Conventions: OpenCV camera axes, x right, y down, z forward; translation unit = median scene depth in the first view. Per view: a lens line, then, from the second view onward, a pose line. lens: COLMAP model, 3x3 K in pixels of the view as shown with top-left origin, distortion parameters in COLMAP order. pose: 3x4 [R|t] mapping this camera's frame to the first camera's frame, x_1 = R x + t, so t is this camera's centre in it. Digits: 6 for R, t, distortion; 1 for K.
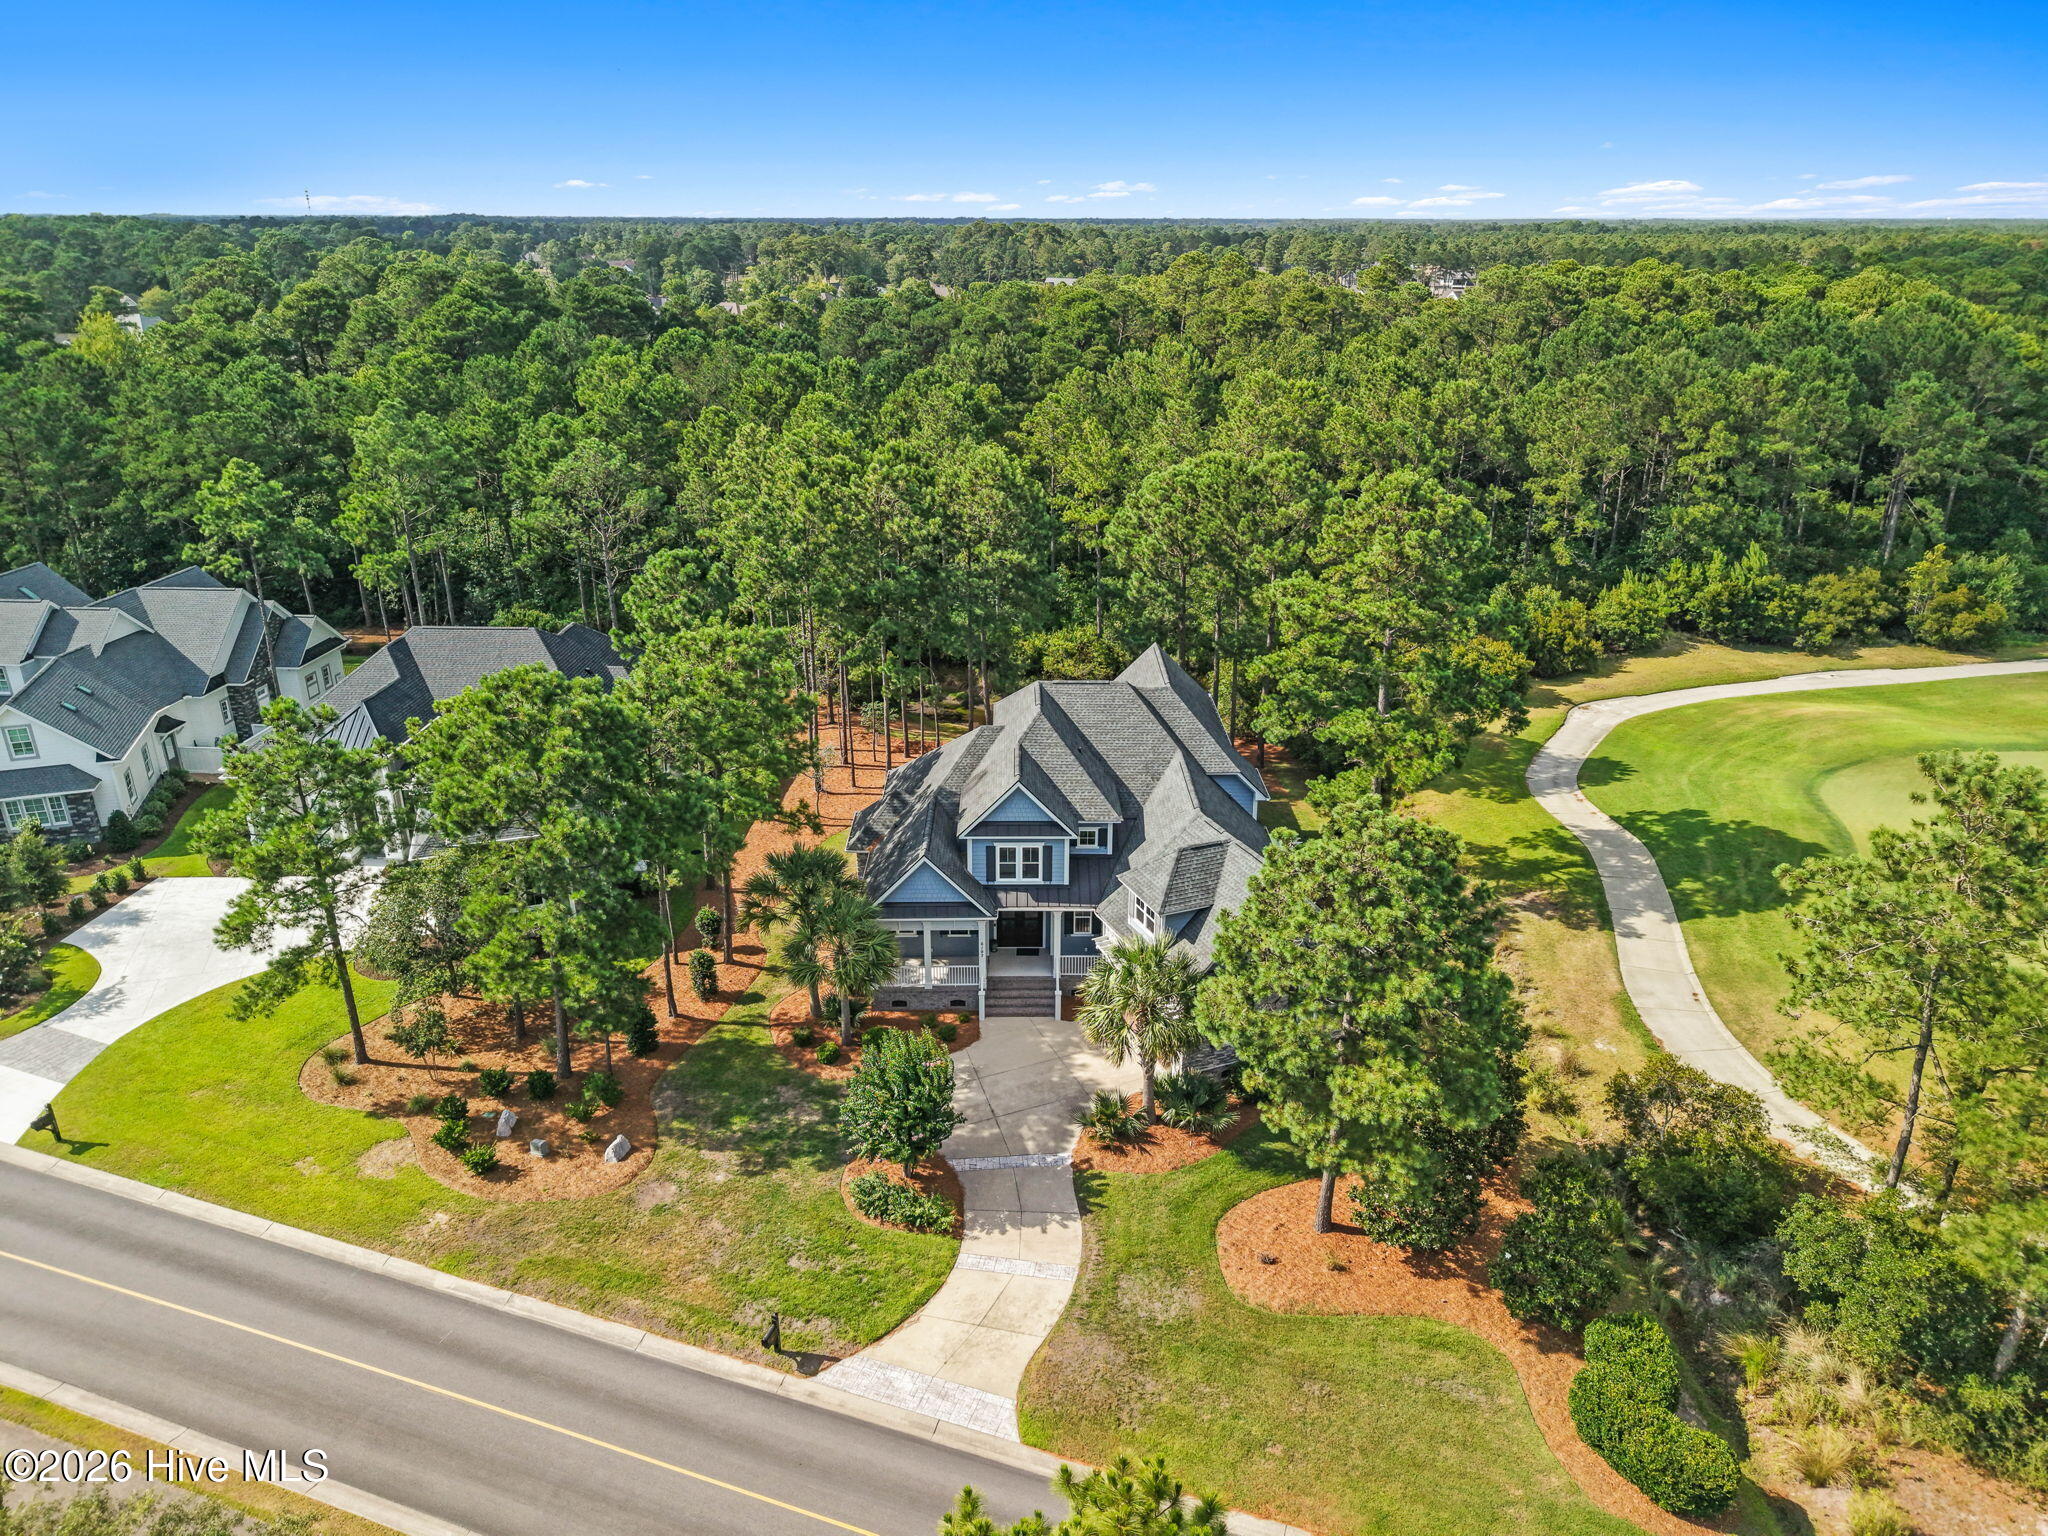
lens RADIAL K [[1377.9, 0, 1022.8], [0, 1377.9, 762.4], [0, 0, 1]] dist [0.008486, 0.001992]
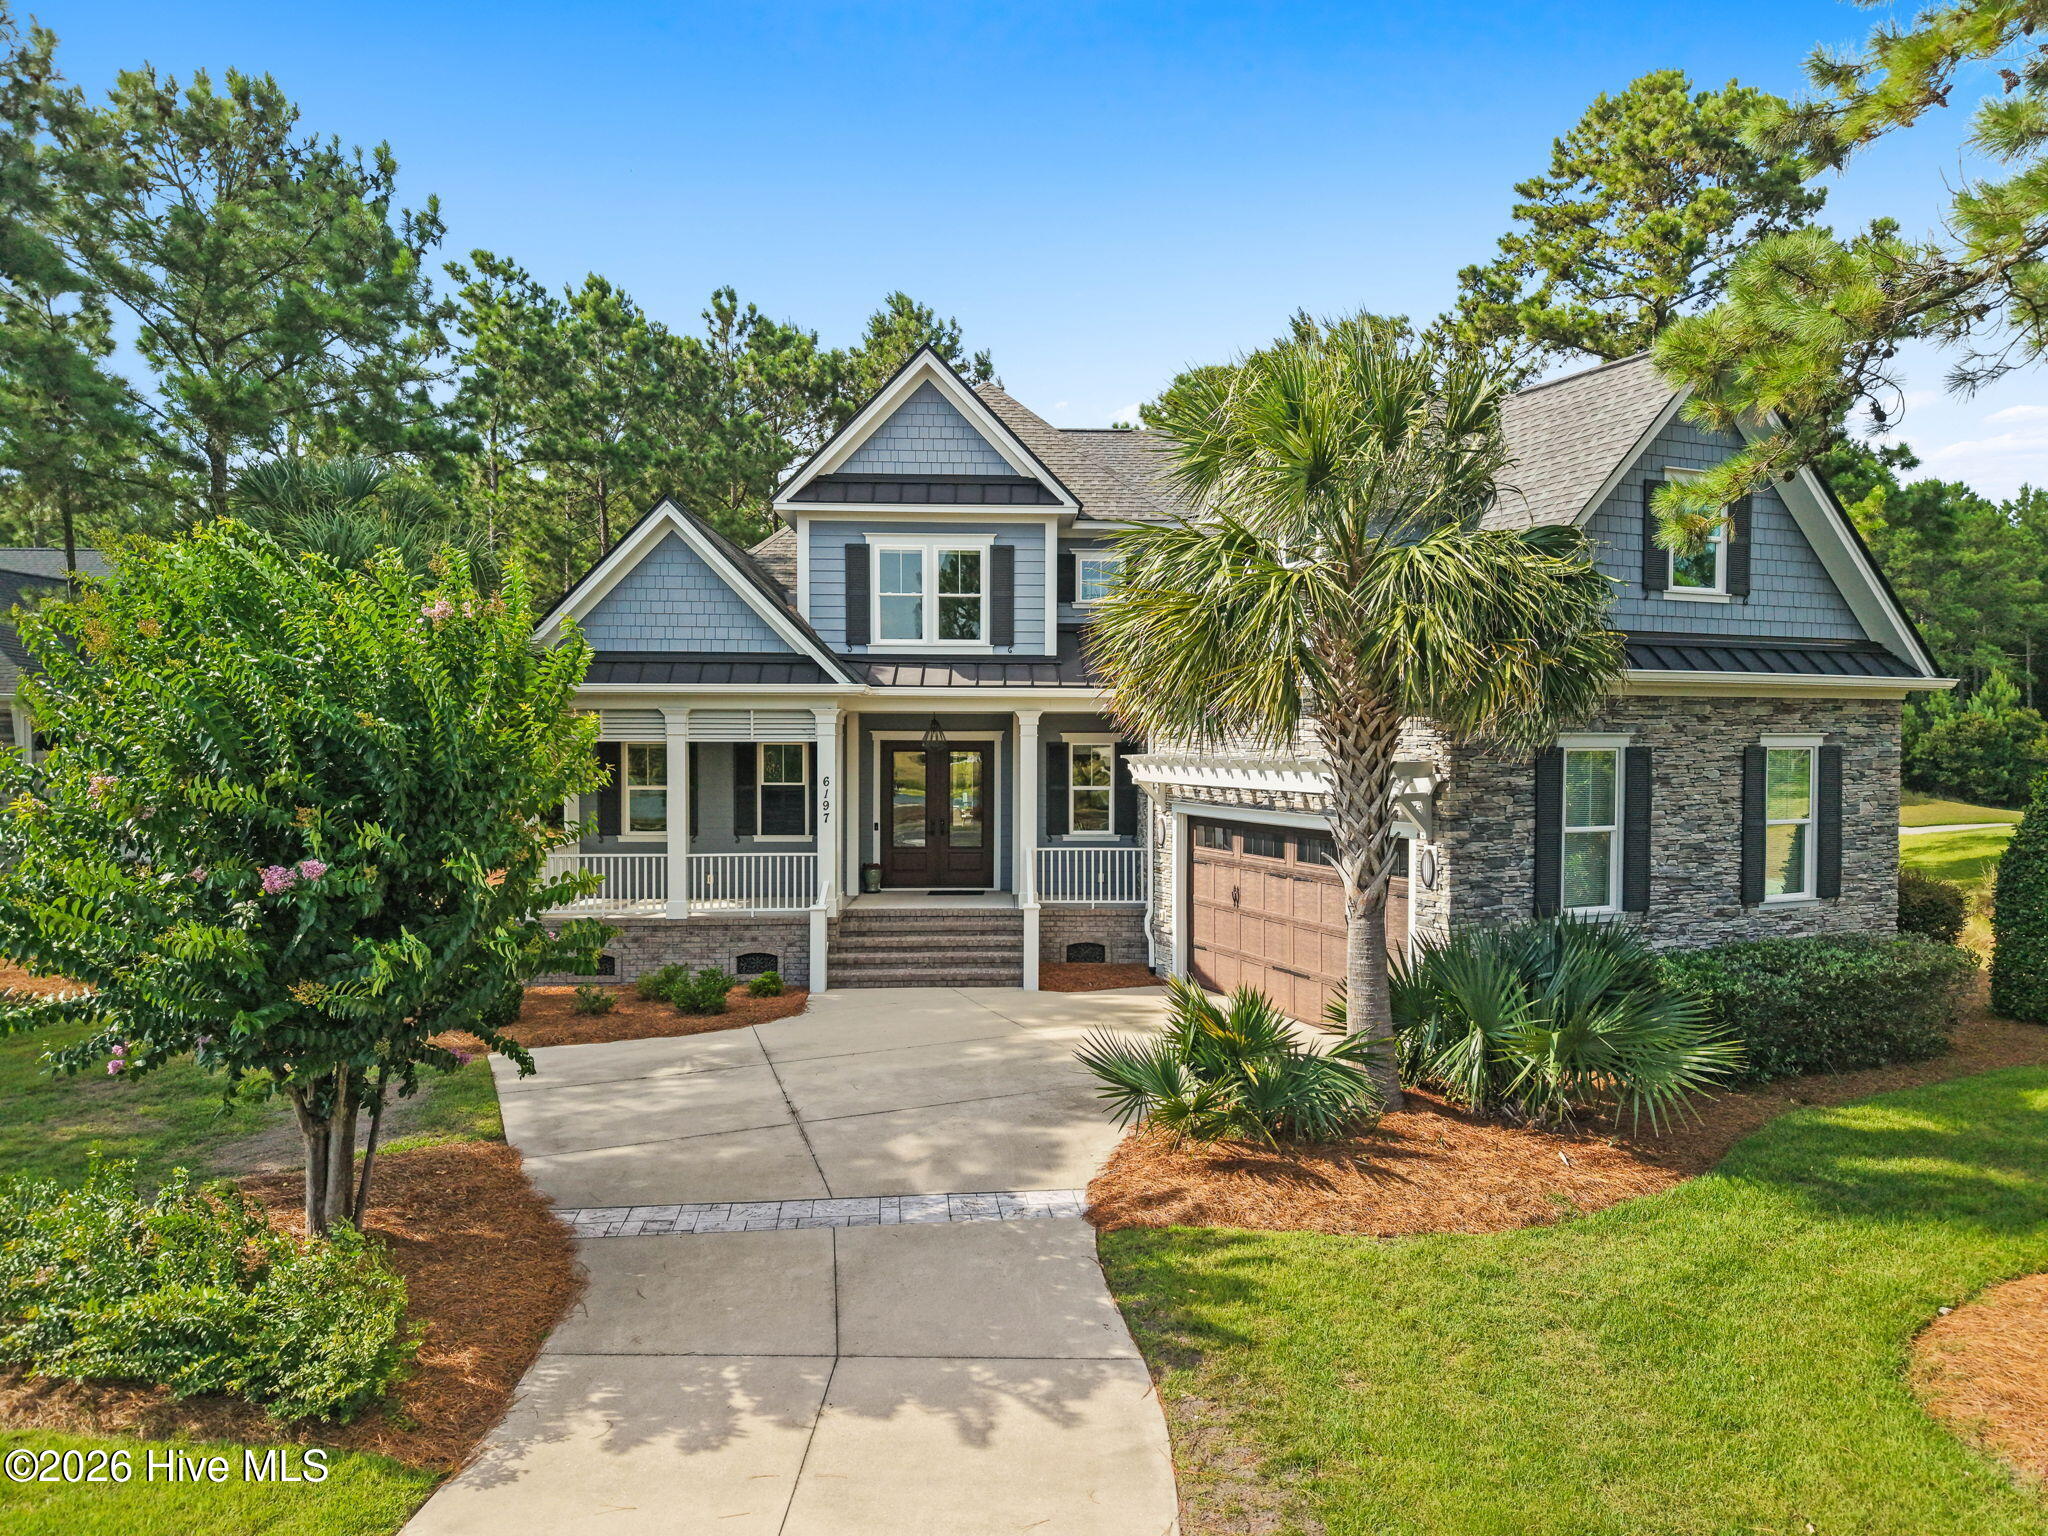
lens RADIAL K [[1362.8, 0, 1030.2], [0, 1362.8, 776.2], [0, 0, 1]] dist [0.044752, -0.055256]
pose [[0.999774, -0.000758, 0.021257, 0.017749], [0.008377, 0.932629, -0.360739, 0.262370], [-0.019551, 0.360836, 0.932424, 0.653753]]
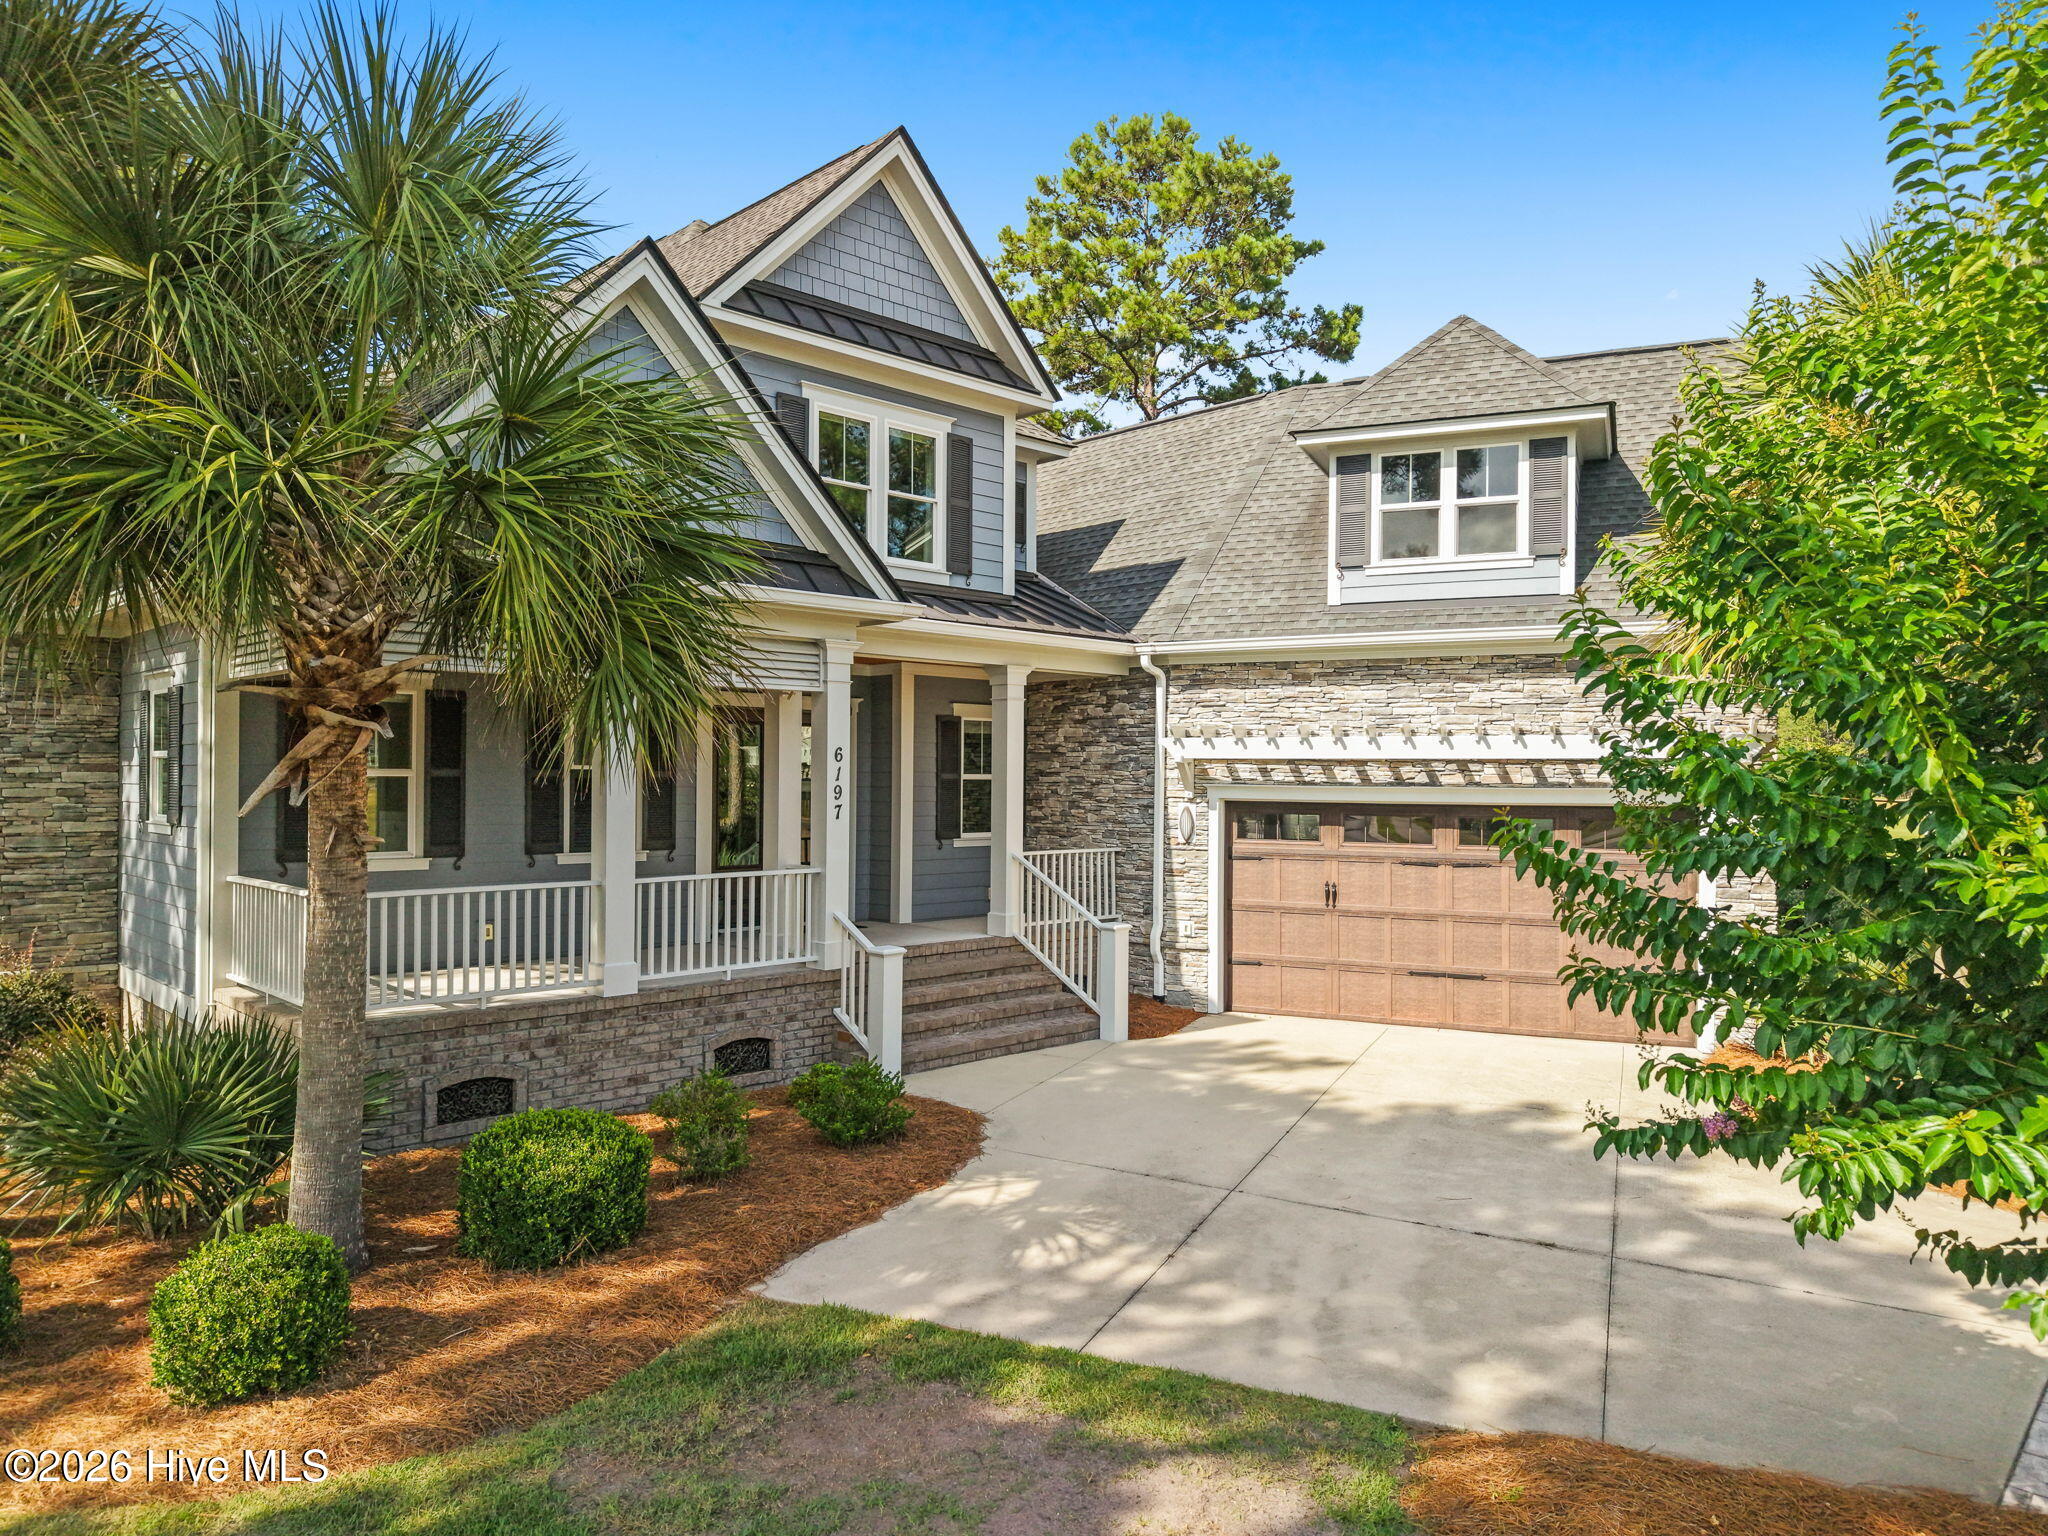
lens RADIAL K [[1369.6, 0, 1022.7], [0, 1369.6, 772.4], [0, 0, 1]] dist [0.068359, -0.124408]
pose [[0.725868, 0.006270, 0.687806, -0.168068], [0.262433, 0.921792, -0.285358, 0.208900], [-0.635803, 0.387635, 0.667454, 0.822535]]
